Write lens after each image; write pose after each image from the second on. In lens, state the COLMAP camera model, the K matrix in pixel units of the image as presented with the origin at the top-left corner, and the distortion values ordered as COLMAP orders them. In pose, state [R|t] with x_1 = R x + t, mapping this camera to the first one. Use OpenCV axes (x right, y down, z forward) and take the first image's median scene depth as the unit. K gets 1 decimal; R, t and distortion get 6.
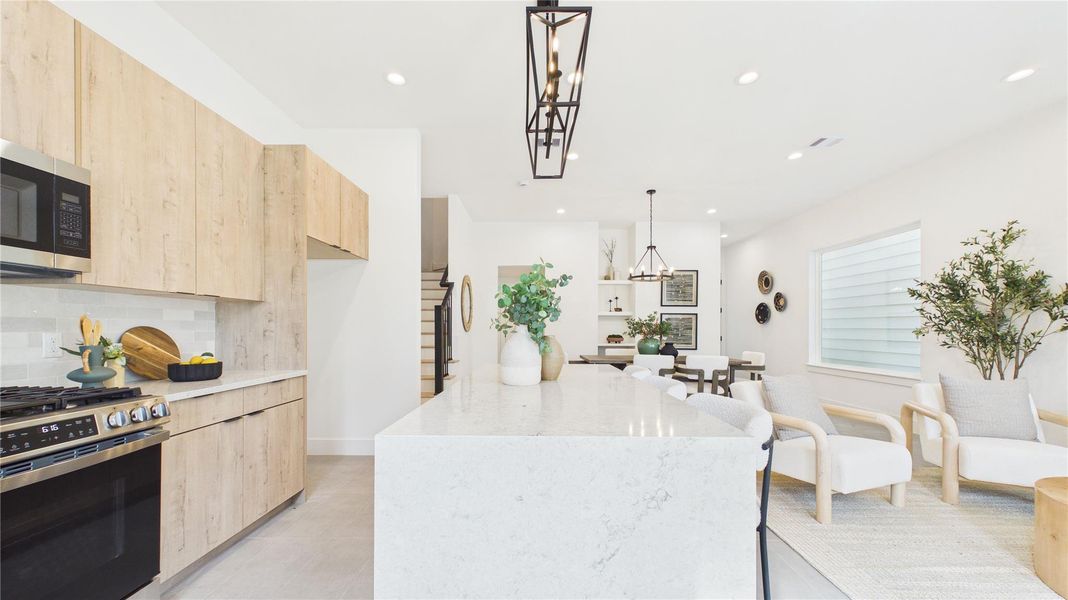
lens RADIAL K [[391.7, 0, 534.6], [0, 391.7, 328.4], [0, 0, 1]] dist [0.003944, -0.000399]
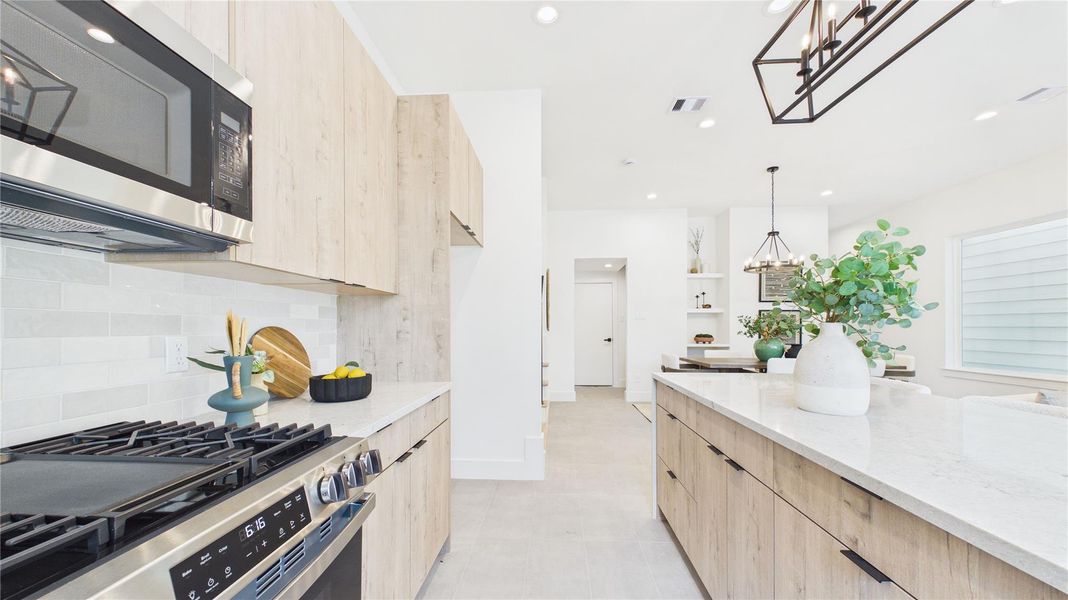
lens RADIAL K [[391.7, 0, 534.9], [0, 391.7, 325.4], [0, 0, 1]] dist [0.003944, -0.000399]
pose [[0.998995, -0.001848, -0.044794, -0.278787], [0.001659, 0.999990, -0.004243, -0.001842], [0.044801, 0.004165, 0.998987, 0.166681]]
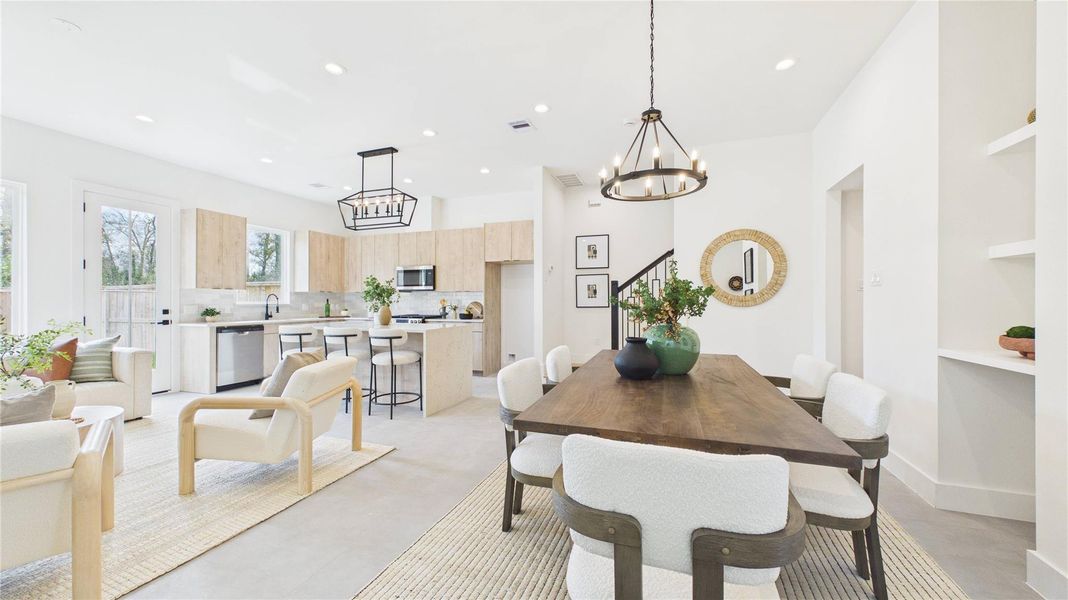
lens RADIAL K [[391.7, 0, 533.2], [0, 391.7, 300.5], [0, 0, 1]] dist [0.003944, -0.000399]
pose [[-0.333350, -0.005366, -0.942788, 1.100655], [0.000966, 0.999981, -0.006033, 0.002619], [0.942803, -0.002922, -0.333339, 1.504461]]
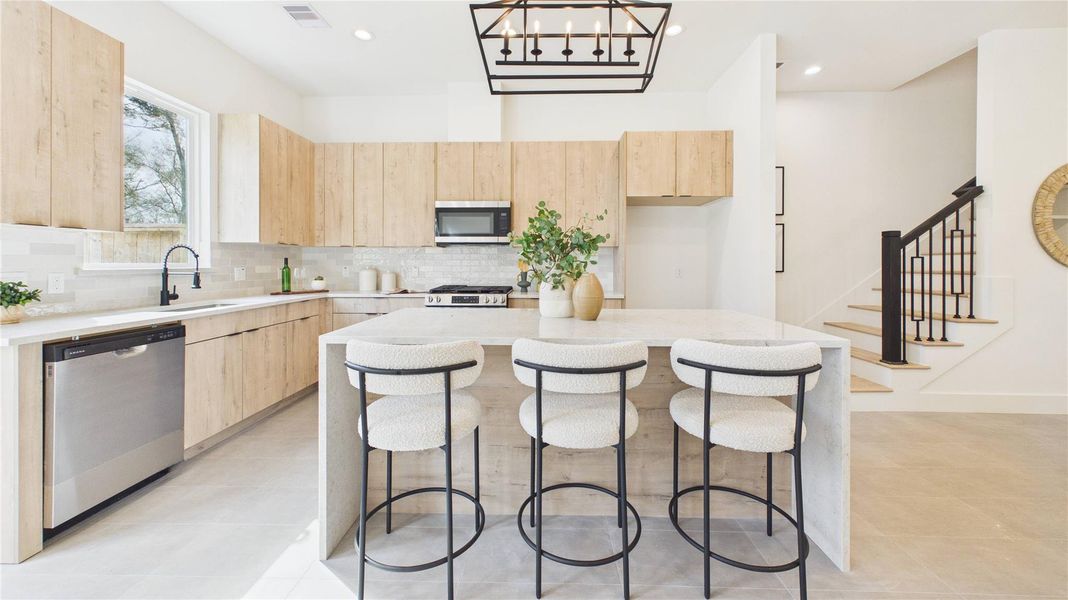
lens RADIAL K [[391.7, 0, 533.8], [0, 391.7, 264.8], [0, 0, 1]] dist [0.003944, -0.000399]
pose [[-0.021541, 0.002750, -0.999764, 0.583953], [-0.000473, 0.999996, 0.002761, -0.002542], [0.999768, 0.000532, -0.021540, 0.523812]]
